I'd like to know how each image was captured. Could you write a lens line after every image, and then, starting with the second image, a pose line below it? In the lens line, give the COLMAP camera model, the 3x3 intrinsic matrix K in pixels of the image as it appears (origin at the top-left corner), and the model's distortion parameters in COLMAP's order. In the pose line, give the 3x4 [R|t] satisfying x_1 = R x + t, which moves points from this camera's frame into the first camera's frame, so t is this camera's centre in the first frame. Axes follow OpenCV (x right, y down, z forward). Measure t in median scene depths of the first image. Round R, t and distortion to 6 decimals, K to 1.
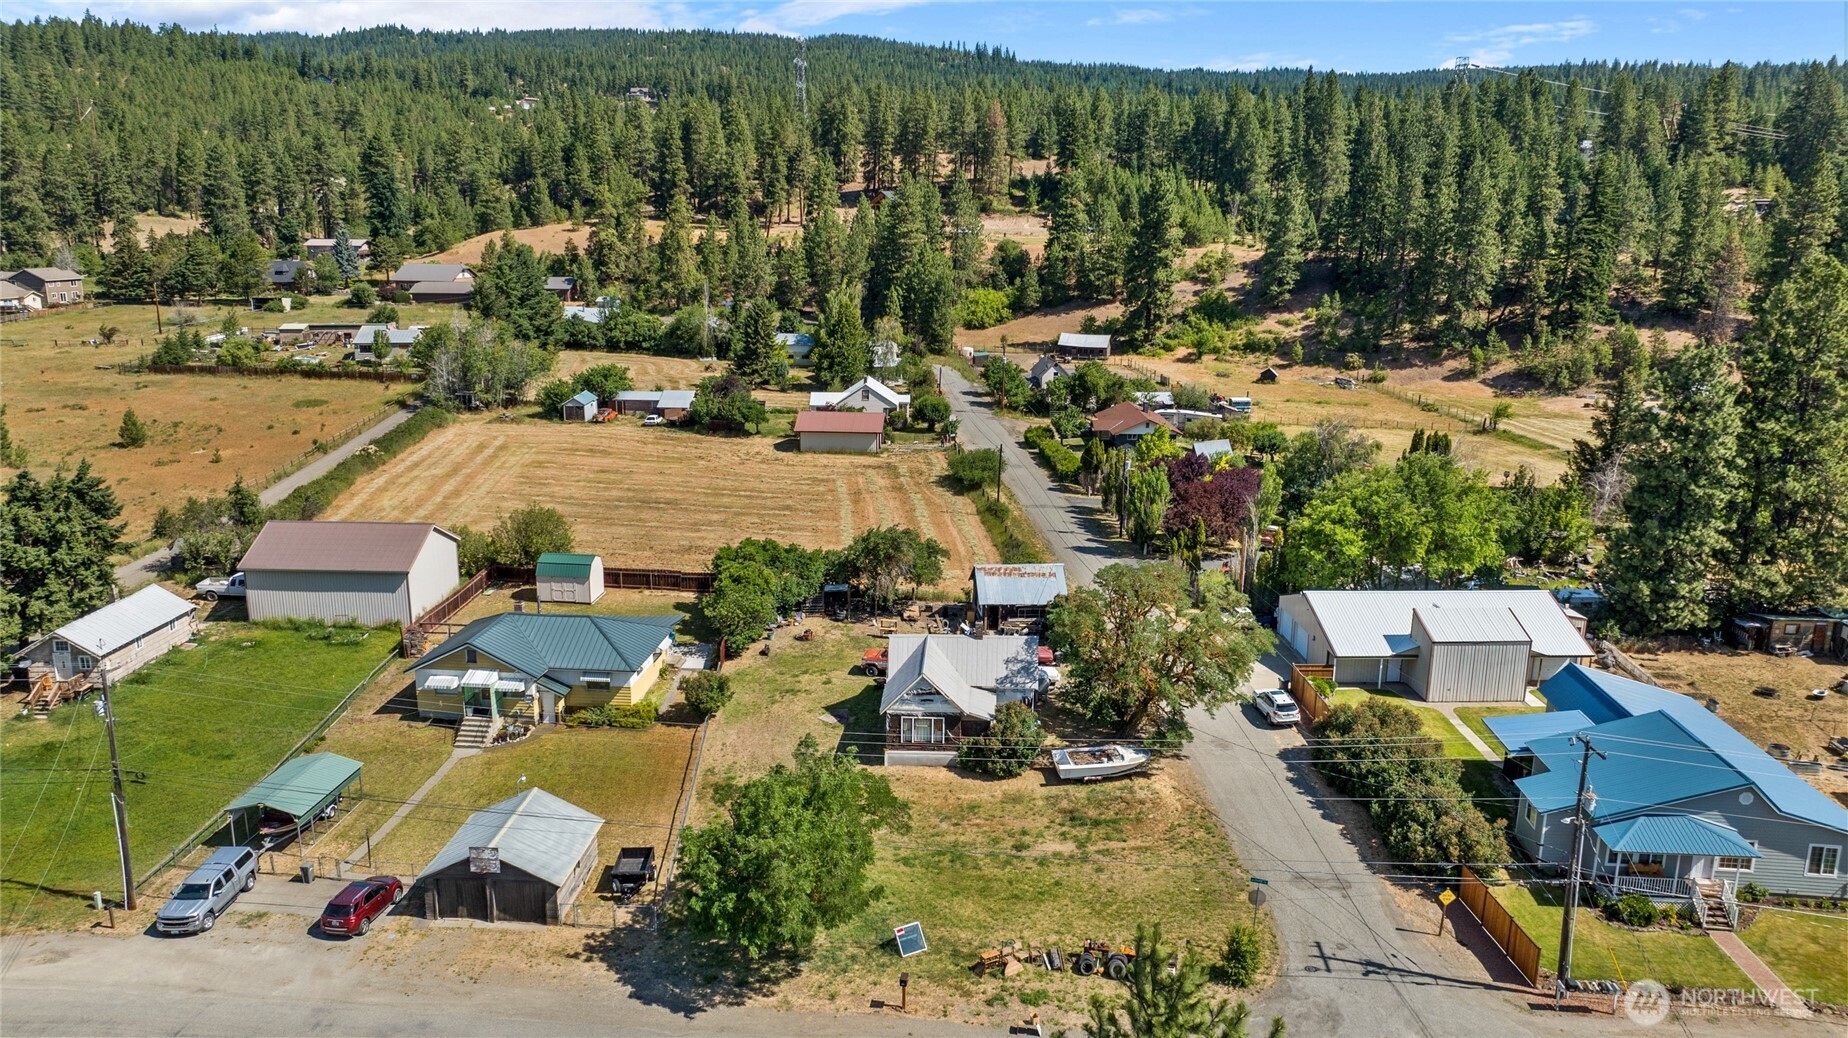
lens RADIAL K [[1296.7, 0, 923.0], [0, 1296.7, 516.0], [0, 0, 1]] dist [-0.021737, 0.013923]
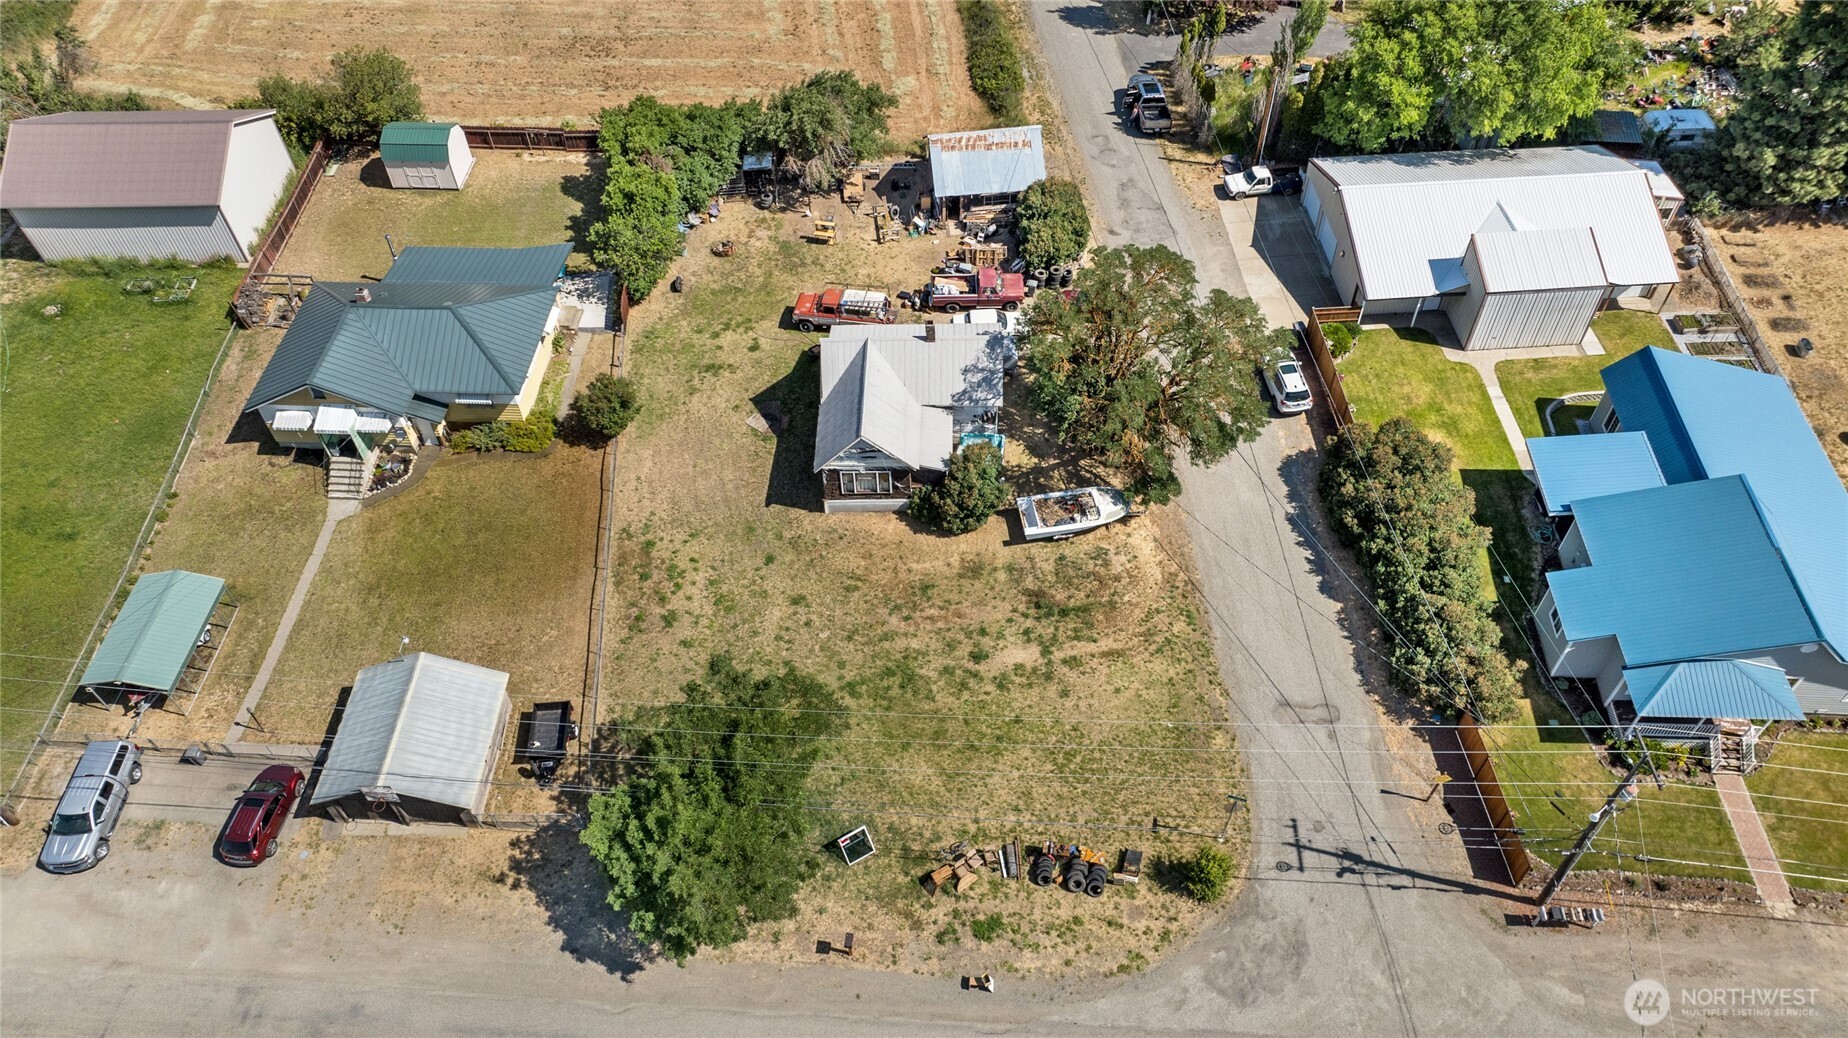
lens RADIAL K [[1296.7, 0, 922.3], [0, 1296.7, 517.8], [0, 0, 1]] dist [-0.021737, 0.013923]
pose [[0.999075, -0.042519, -0.006447, 0.041046], [0.038142, 0.806833, 0.589548, -0.314211], [-0.019865, -0.589248, 0.807708, 0.294398]]
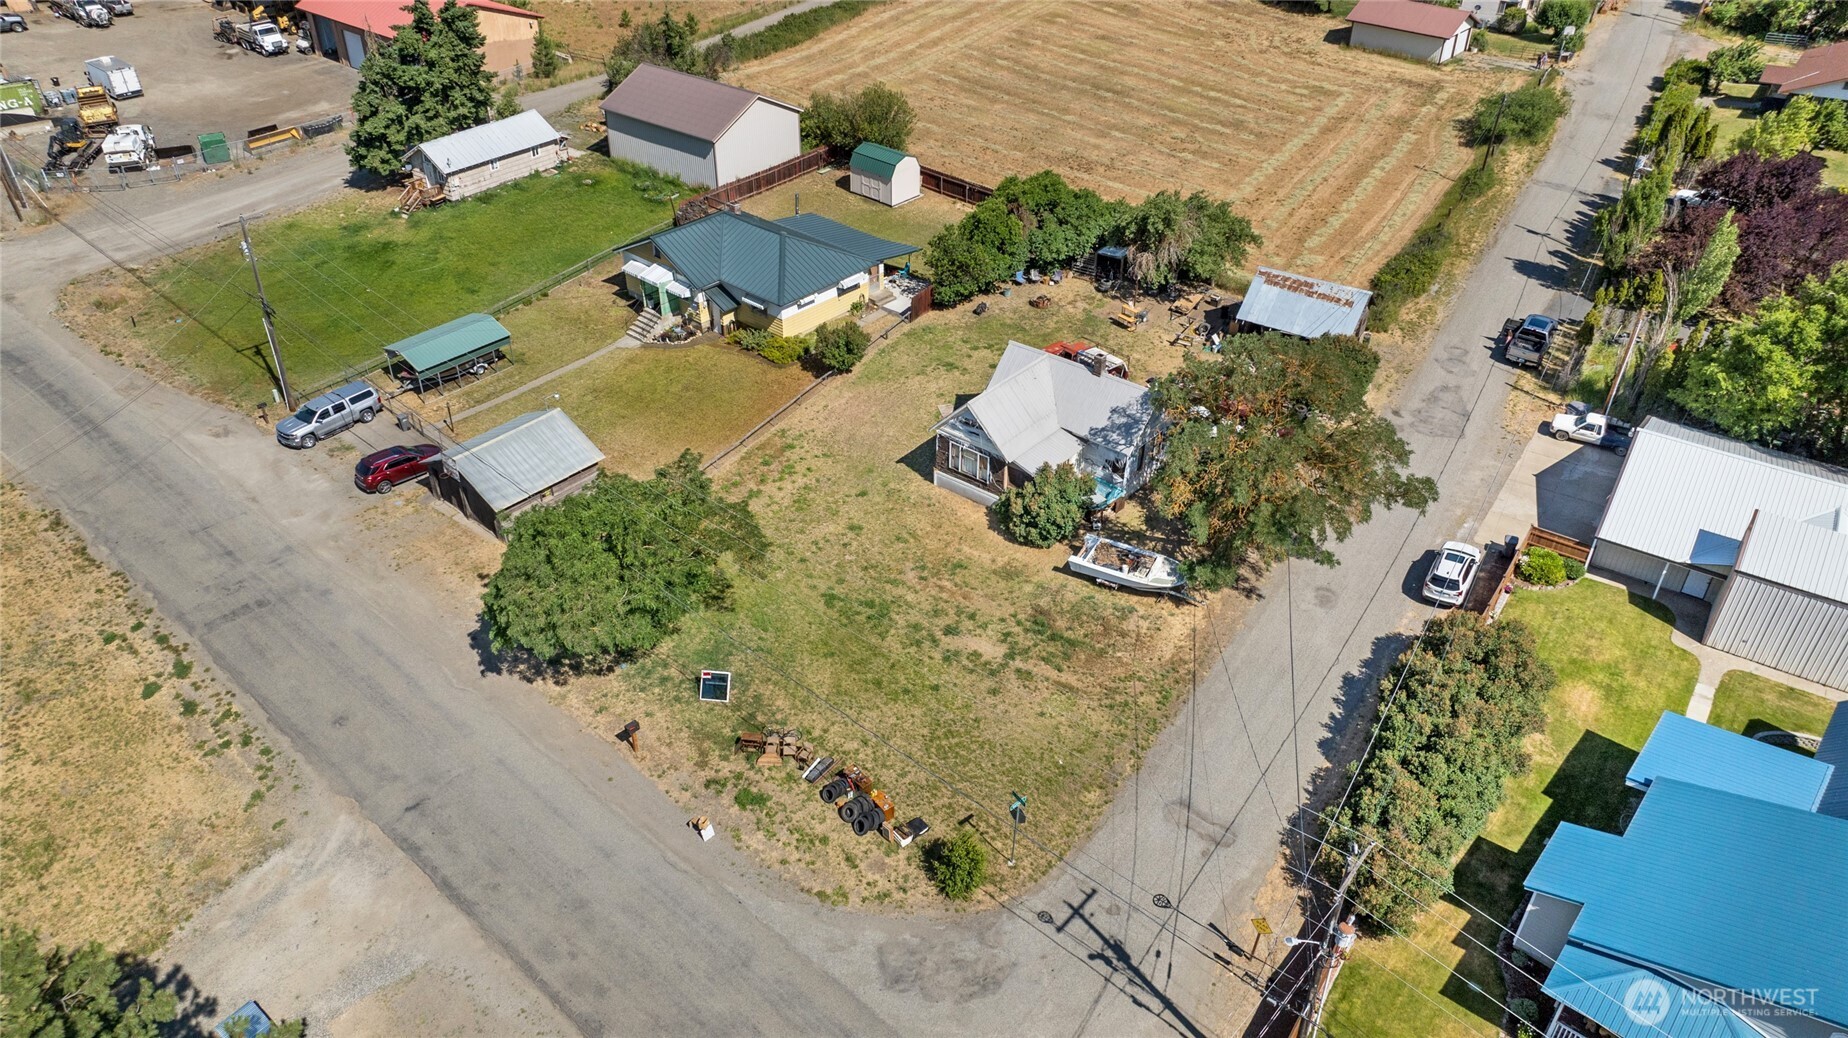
lens RADIAL K [[1296.7, 0, 926.1], [0, 1296.7, 515.9], [0, 0, 1]] dist [-0.021737, 0.013923]
pose [[0.805931, 0.337225, -0.486574, 0.413384], [-0.140667, 0.907446, 0.395922, -0.144734], [0.575054, -0.250641, 0.778776, 0.285877]]
